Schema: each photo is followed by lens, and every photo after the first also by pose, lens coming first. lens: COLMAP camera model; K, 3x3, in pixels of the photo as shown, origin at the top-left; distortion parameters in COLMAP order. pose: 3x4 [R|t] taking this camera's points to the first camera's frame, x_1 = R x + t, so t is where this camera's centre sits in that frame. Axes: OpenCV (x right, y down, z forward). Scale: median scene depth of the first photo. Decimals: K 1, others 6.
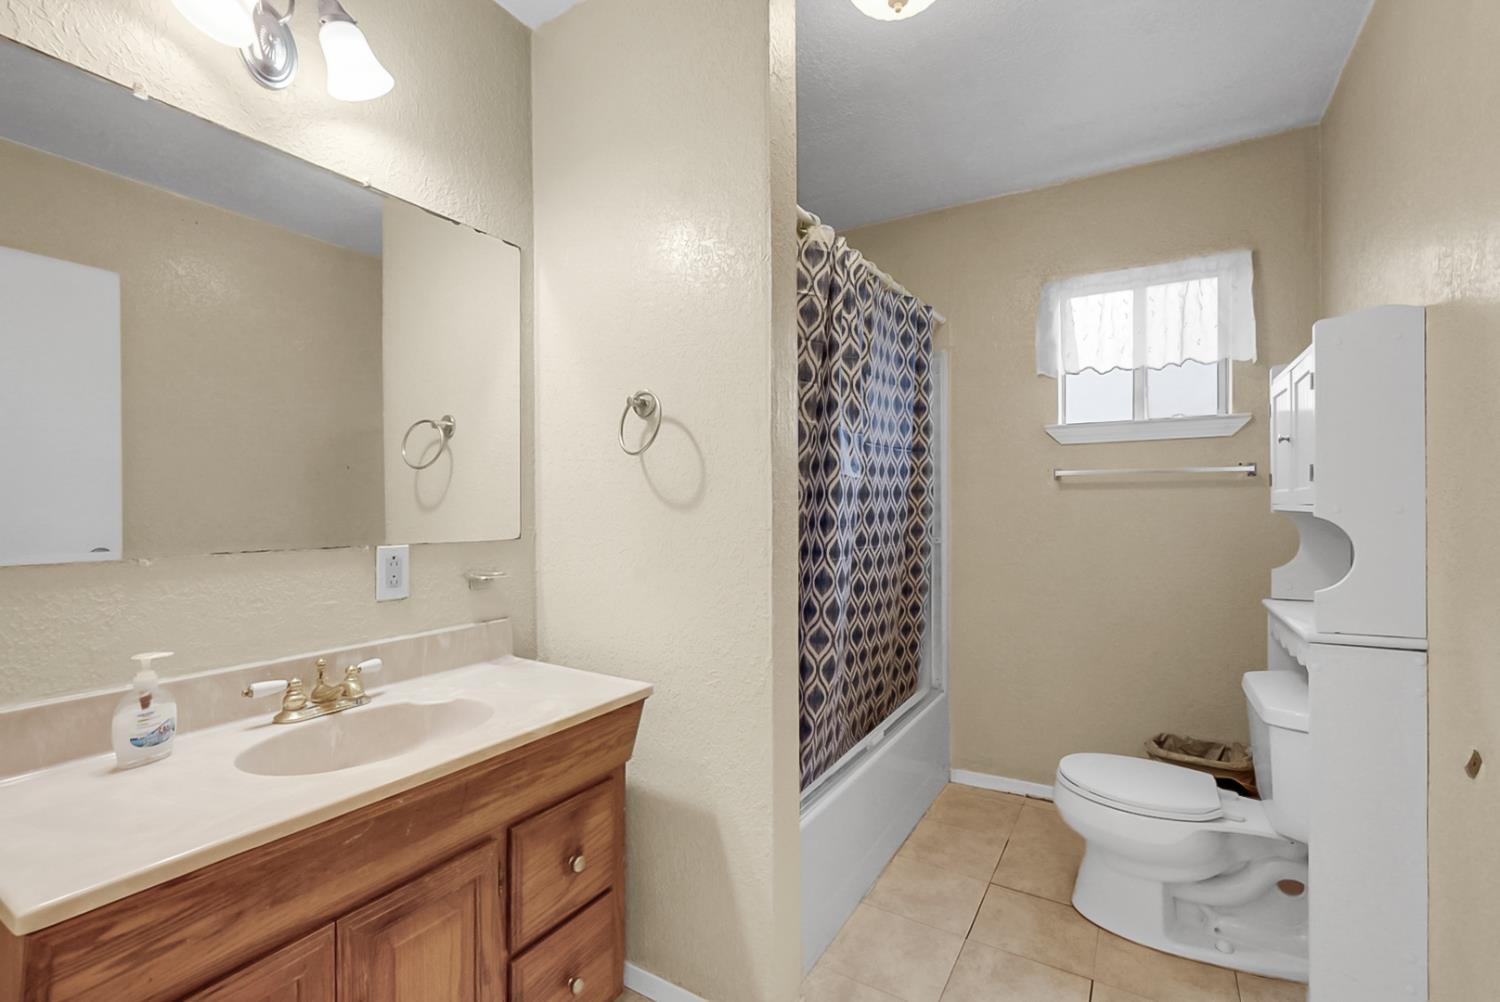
lens RADIAL K [[664.2, 0, 747.8], [0, 664.2, 500.2], [0, 0, 1]] dist [-0.008603, 0.000849]
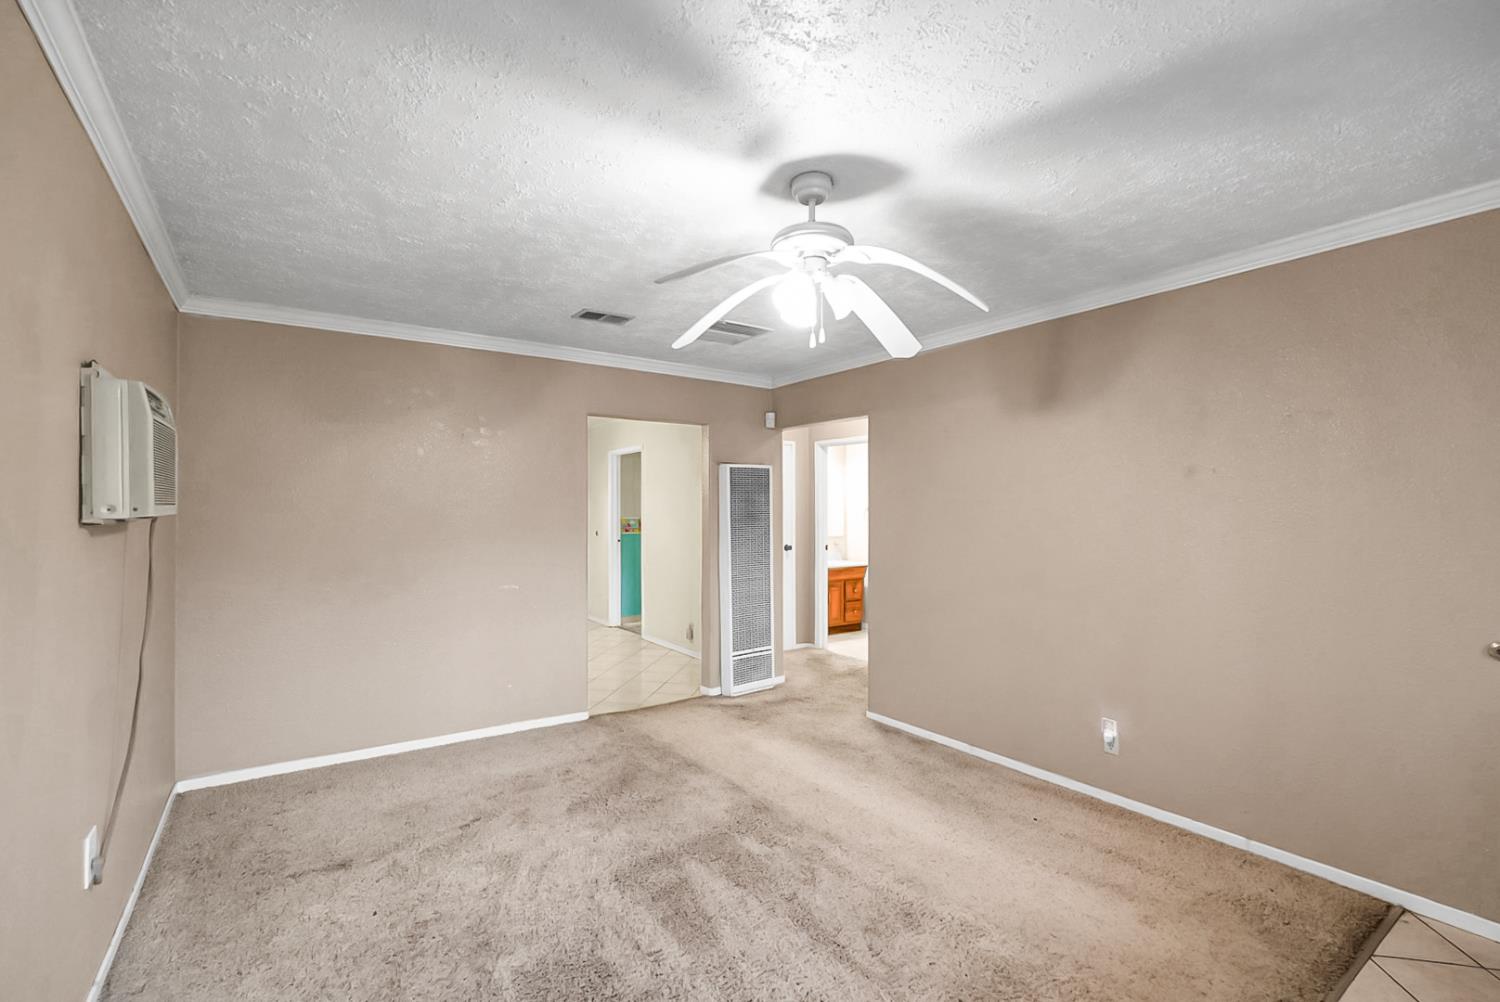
lens RADIAL K [[658.4, 0, 746.3], [0, 658.4, 499.4], [0, 0, 1]] dist [0.001122, -0.000410]
pose [[0.913742, -0.009476, -0.406184, 1.219011], [0.002217, 0.999829, -0.018338, -0.155562], [0.406289, 0.015856, 0.913607, -4.663776]]
